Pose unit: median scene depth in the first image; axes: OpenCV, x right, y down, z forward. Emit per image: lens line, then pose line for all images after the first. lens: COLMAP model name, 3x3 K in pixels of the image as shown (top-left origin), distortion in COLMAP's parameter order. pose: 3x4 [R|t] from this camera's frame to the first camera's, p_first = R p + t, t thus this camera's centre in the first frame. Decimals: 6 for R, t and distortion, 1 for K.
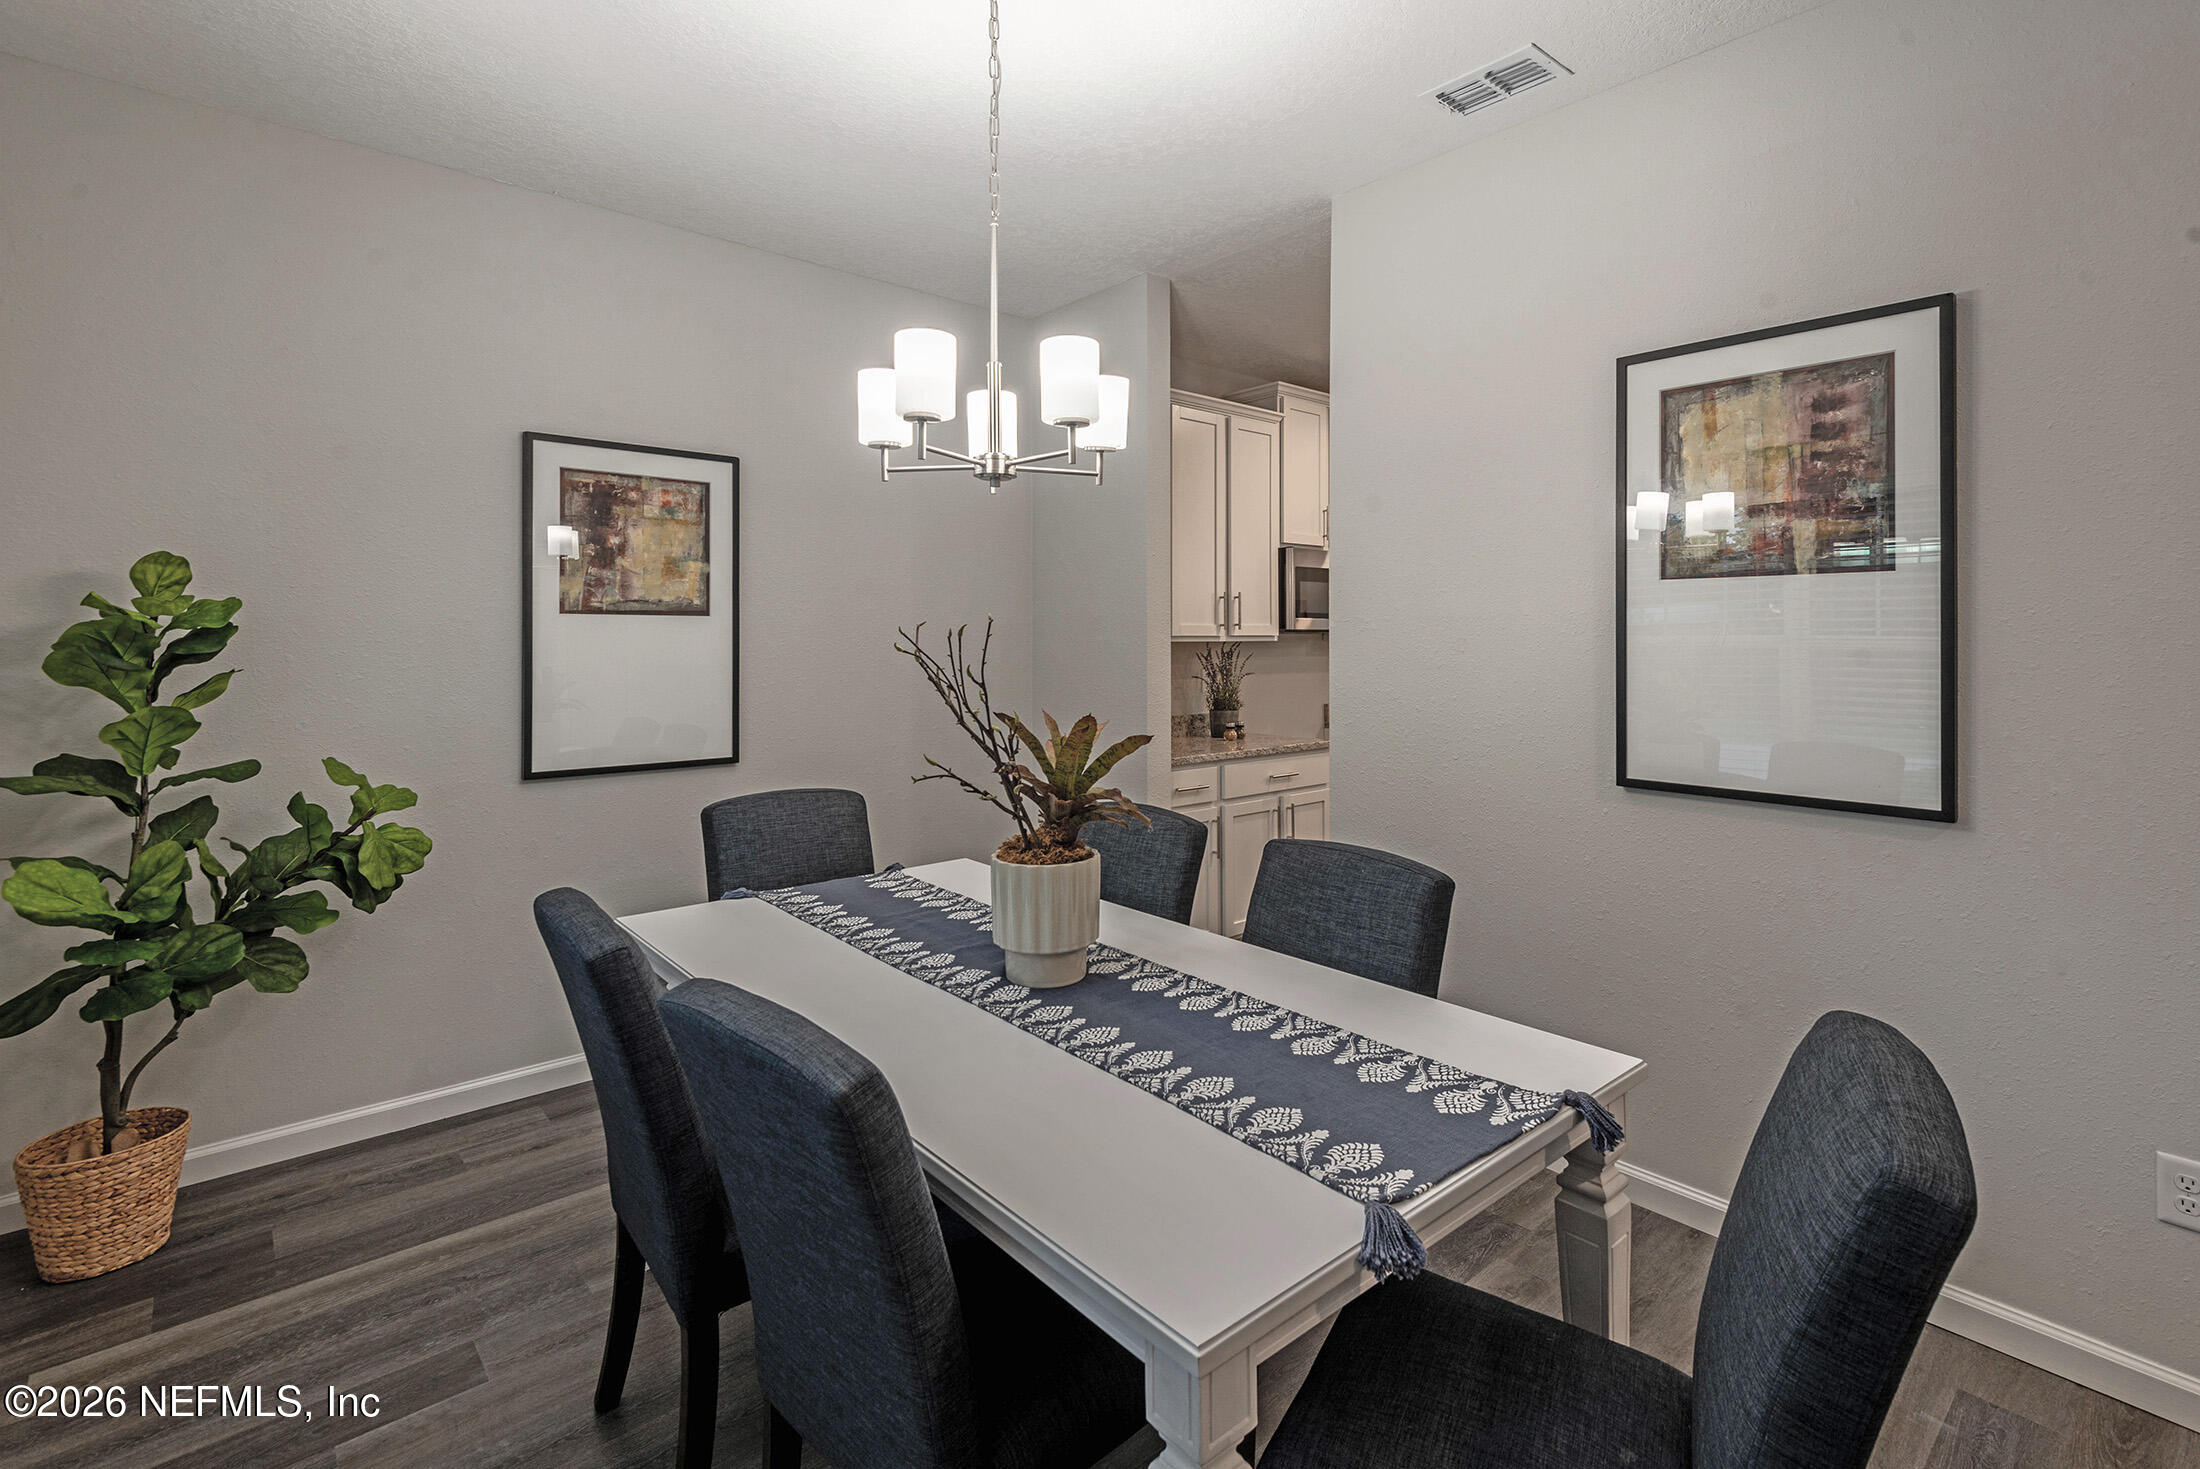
lens RADIAL K [[1009.6, 0, 1088.1], [0, 1009.6, 637.9], [0, 0, 1]] dist [0.018001, -0.010199]
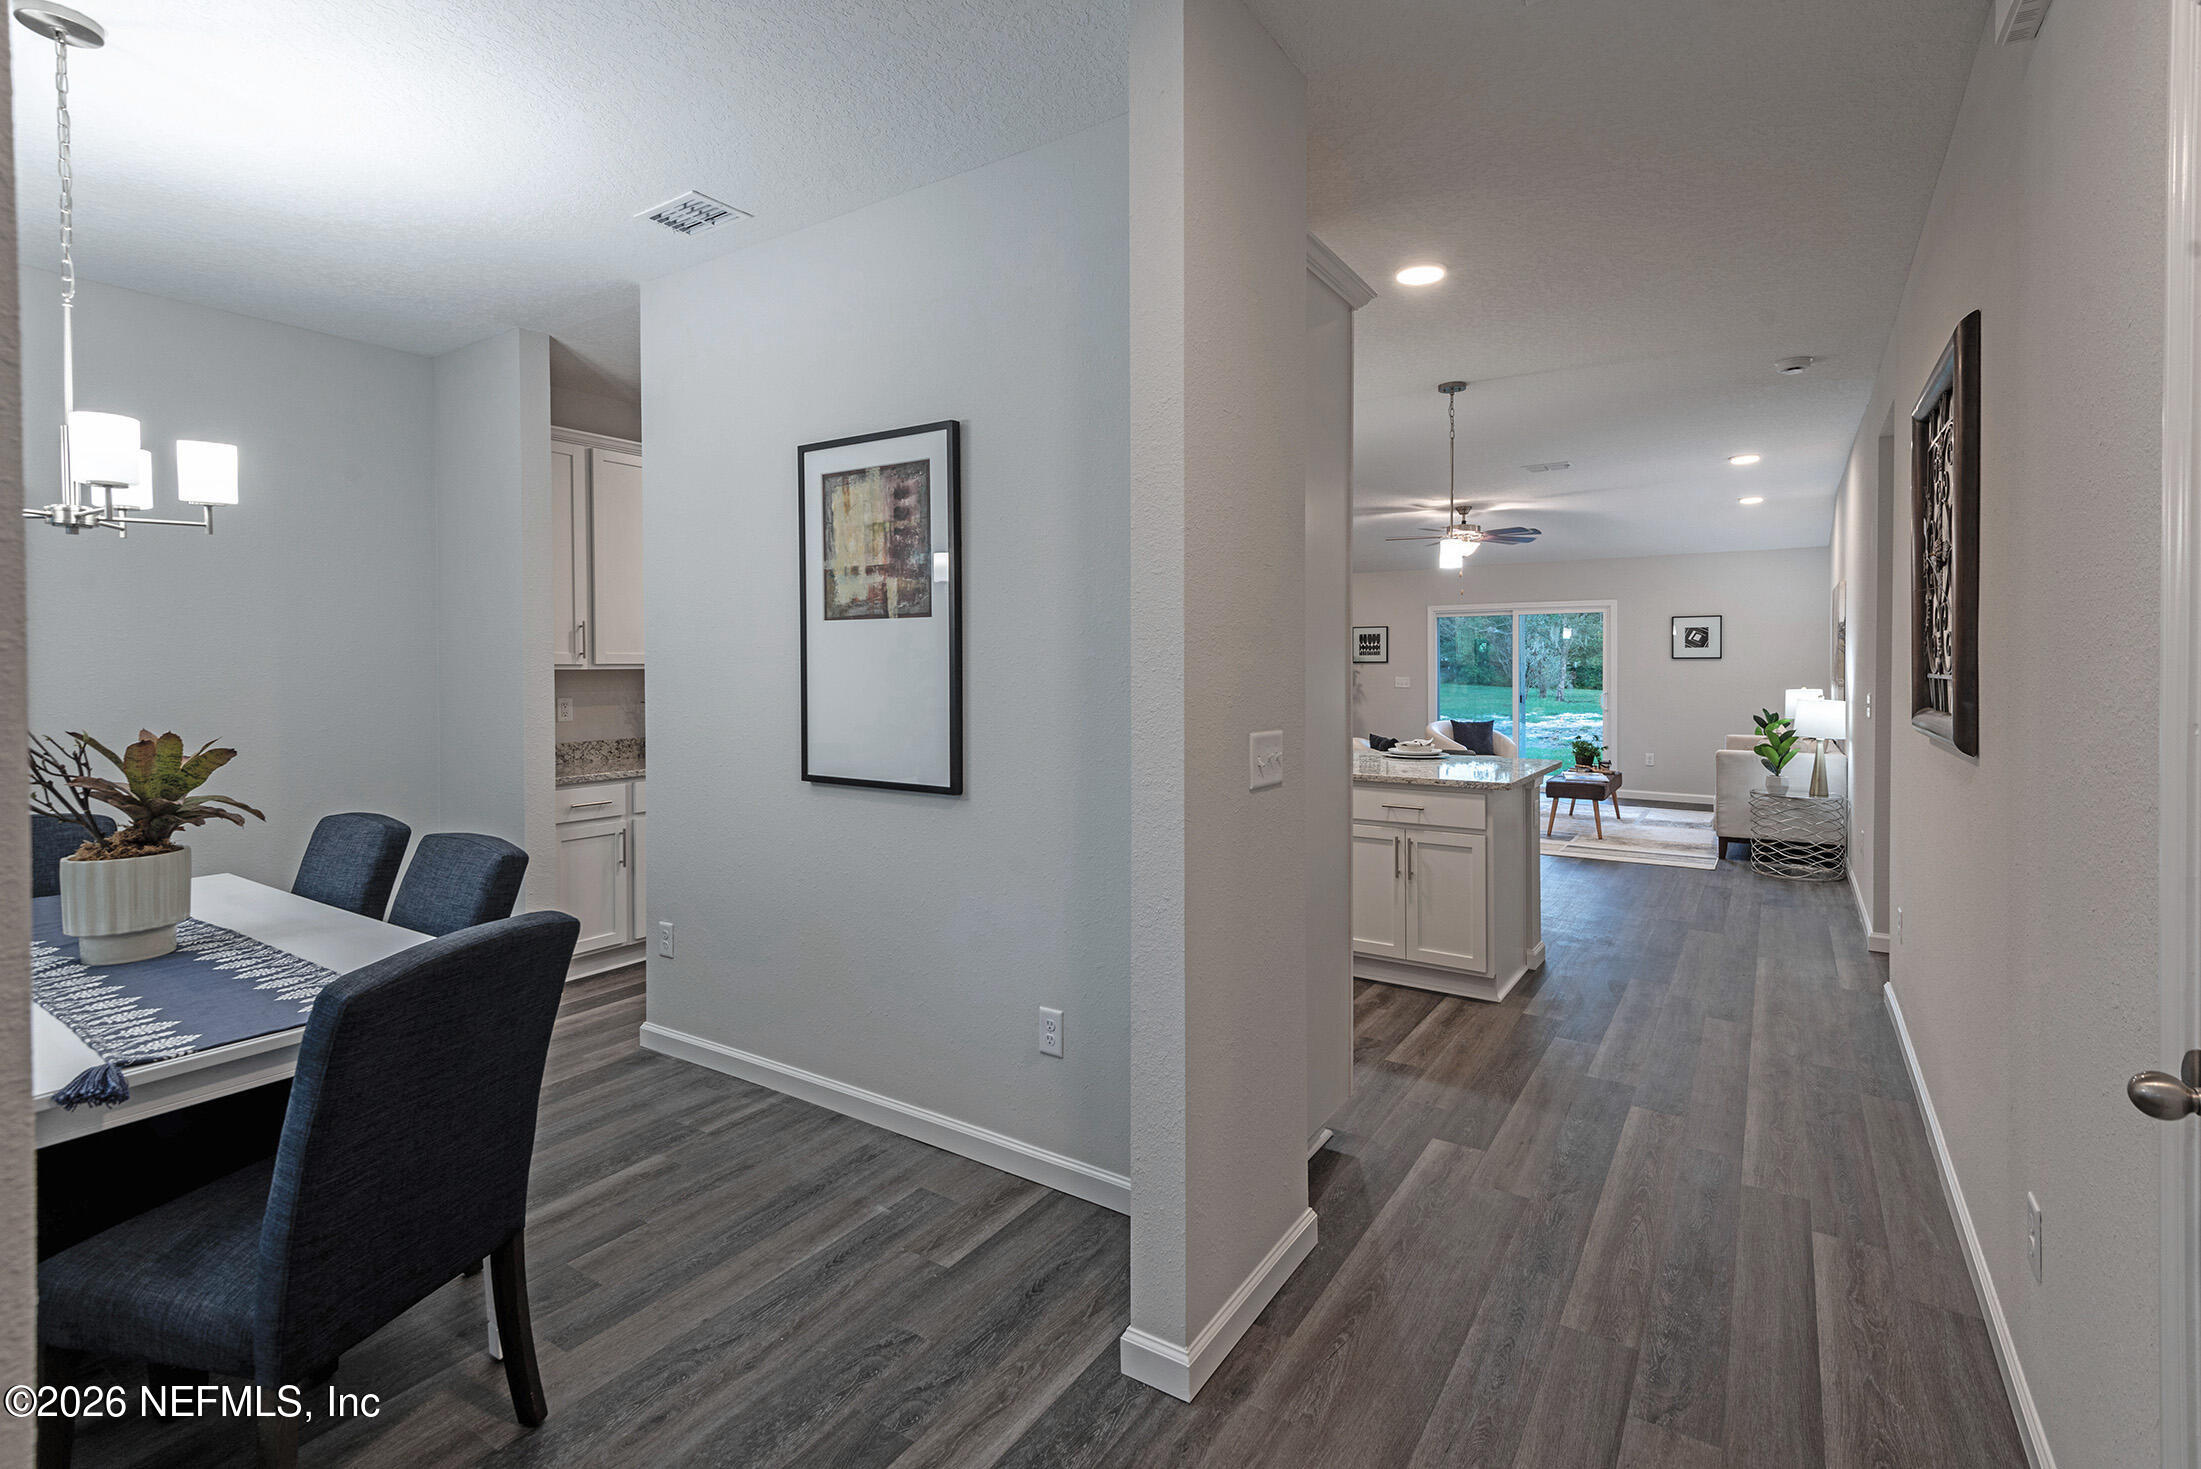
lens RADIAL K [[1010.1, 0, 1166.1], [0, 1010.1, 688.7], [0, 0, 1]] dist [0.018001, -0.010199]
pose [[0.958265, -0.009796, 0.285713, 0.662111], [0.003365, 0.999730, 0.022989, 0.001213], [-0.285861, -0.021068, 0.958039, -0.394261]]
